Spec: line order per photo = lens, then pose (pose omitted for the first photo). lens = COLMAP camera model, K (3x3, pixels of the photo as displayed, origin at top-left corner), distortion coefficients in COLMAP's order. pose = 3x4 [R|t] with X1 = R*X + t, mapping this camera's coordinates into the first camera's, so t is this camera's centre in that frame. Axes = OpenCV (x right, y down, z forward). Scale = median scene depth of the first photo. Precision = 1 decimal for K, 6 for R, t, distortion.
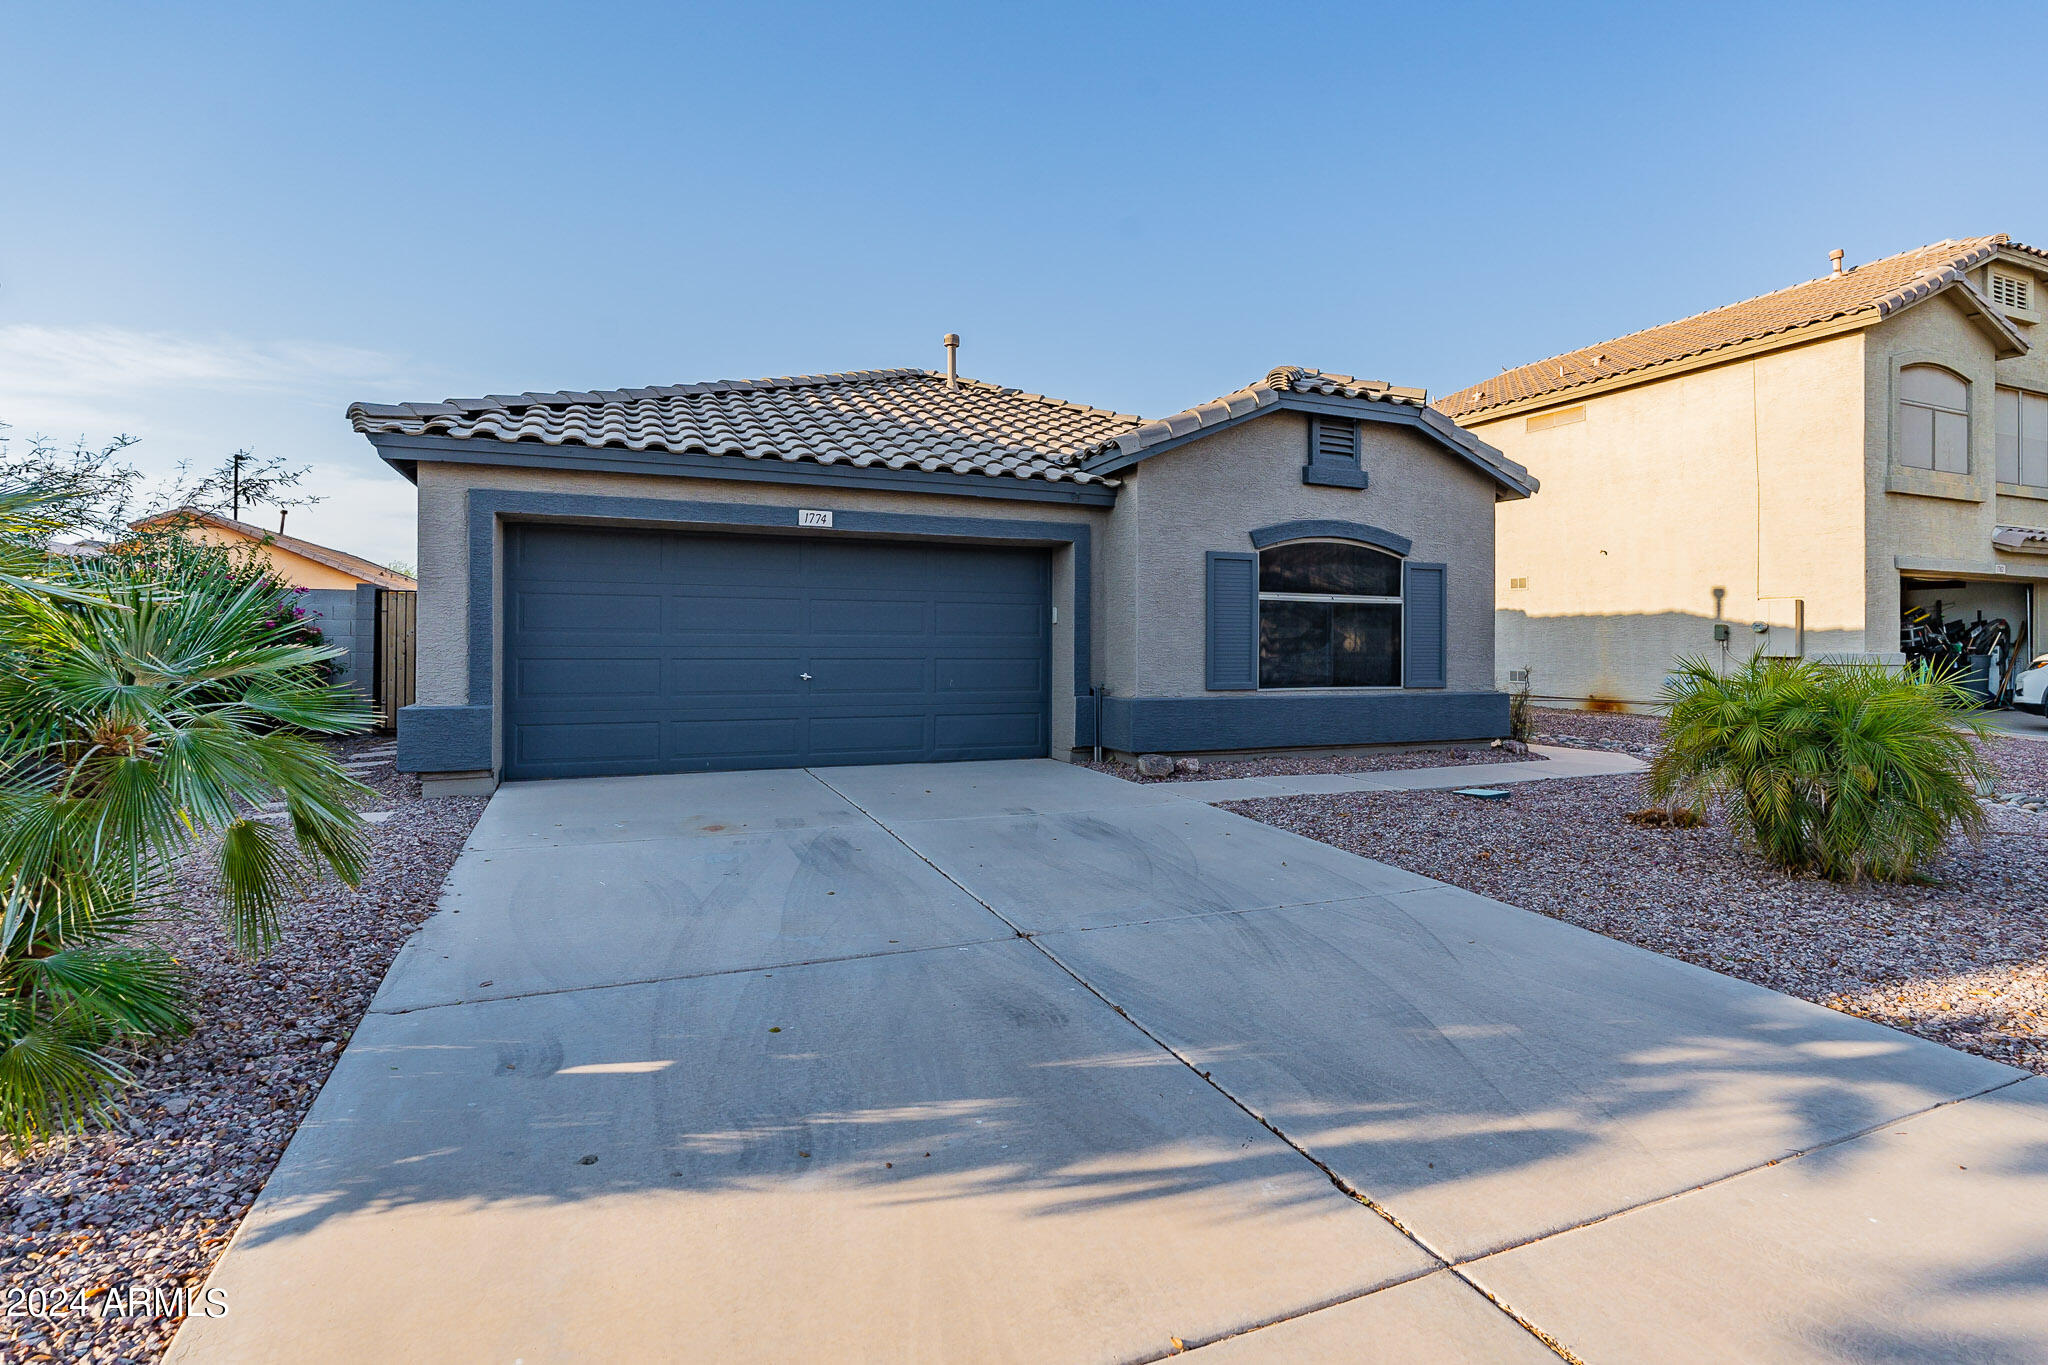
lens RADIAL K [[1019.3, 0, 1012.4], [0, 1019.3, 644.4], [0, 0, 1]] dist [0.004044, 0.000480]
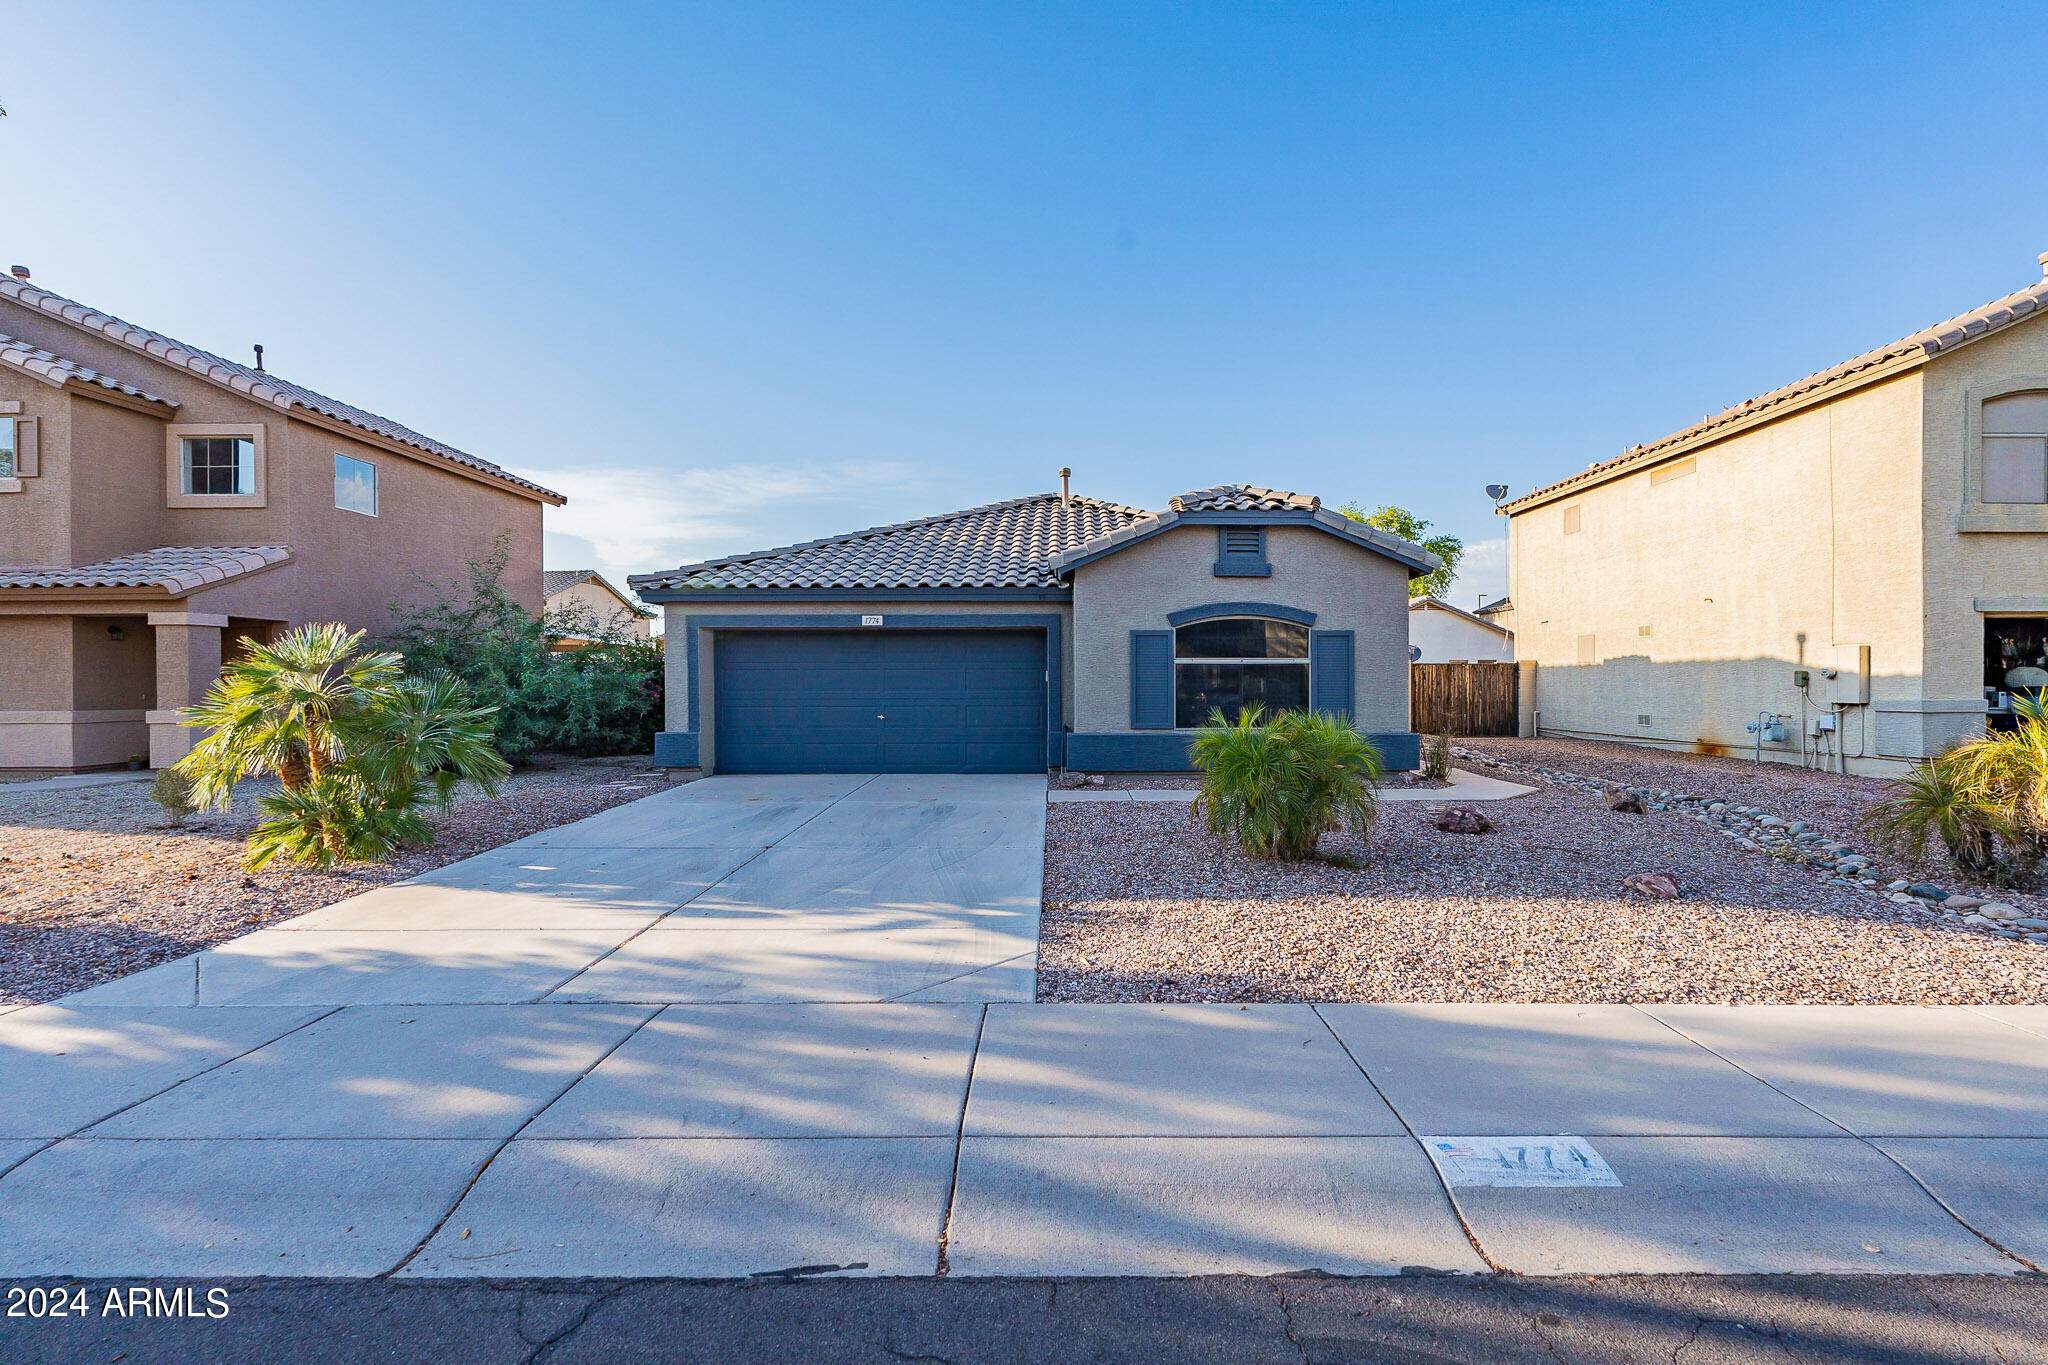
lens RADIAL K [[918.7, 0, 1025.6], [0, 918.7, 691.1], [0, 0, 1]] dist [-0.000839, 0.000101]
pose [[0.910456, -0.004074, -0.413586, 0.550457], [0.007366, 0.999953, 0.006364, -0.015261], [0.413540, -0.008841, 0.910443, -0.205149]]
